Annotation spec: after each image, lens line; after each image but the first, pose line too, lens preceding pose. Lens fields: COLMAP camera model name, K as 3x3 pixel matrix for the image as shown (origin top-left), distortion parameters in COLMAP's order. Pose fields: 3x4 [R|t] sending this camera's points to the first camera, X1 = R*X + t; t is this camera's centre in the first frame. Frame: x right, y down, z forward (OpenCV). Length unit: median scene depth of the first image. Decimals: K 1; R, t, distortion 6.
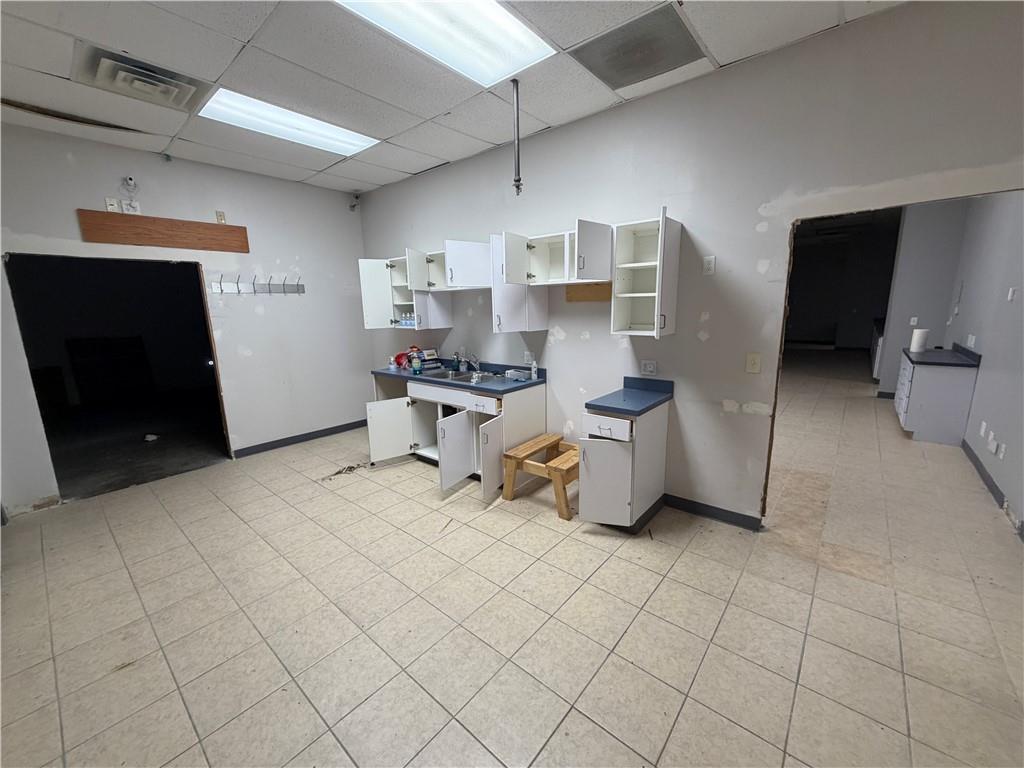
lens RADIAL K [[407.5, 0, 511.0], [0, 407.5, 381.2], [0, 0, 1]] dist [-0.001762, 0.000179]
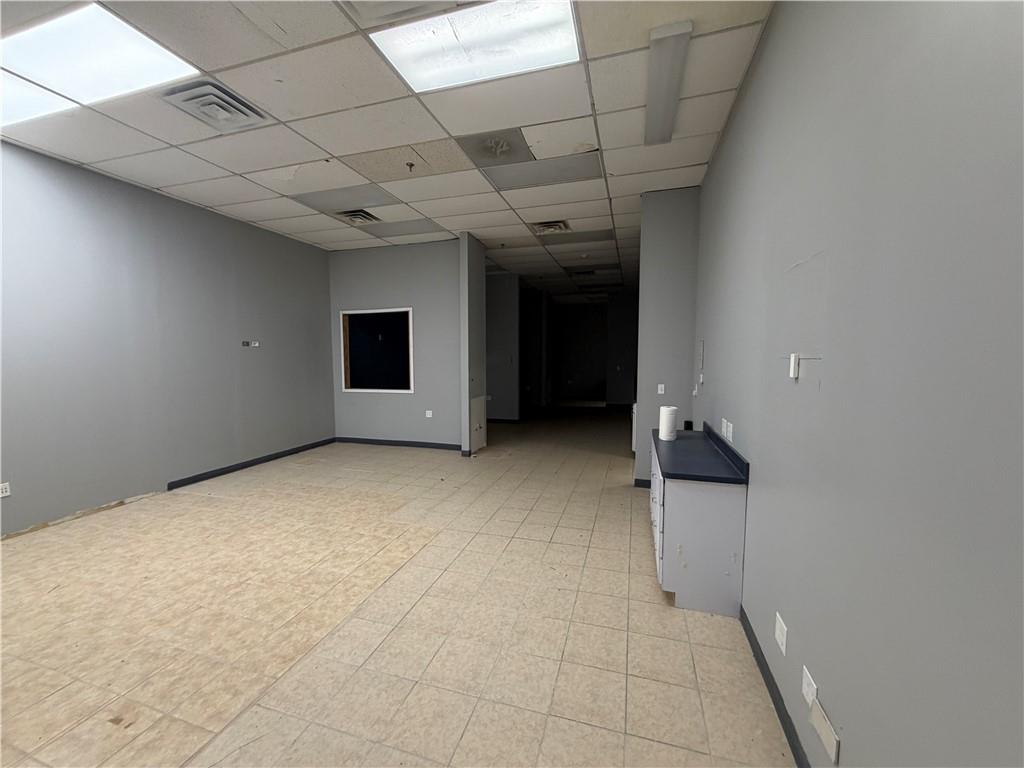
lens RADIAL K [[407.5, 0, 512.0], [0, 407.5, 386.2], [0, 0, 1]] dist [-0.001762, 0.000179]
pose [[0.915822, -0.014781, 0.401313, 0.387619], [0.058915, 0.993455, -0.097857, -0.088622], [-0.397240, 0.113263, 0.910699, 0.374766]]
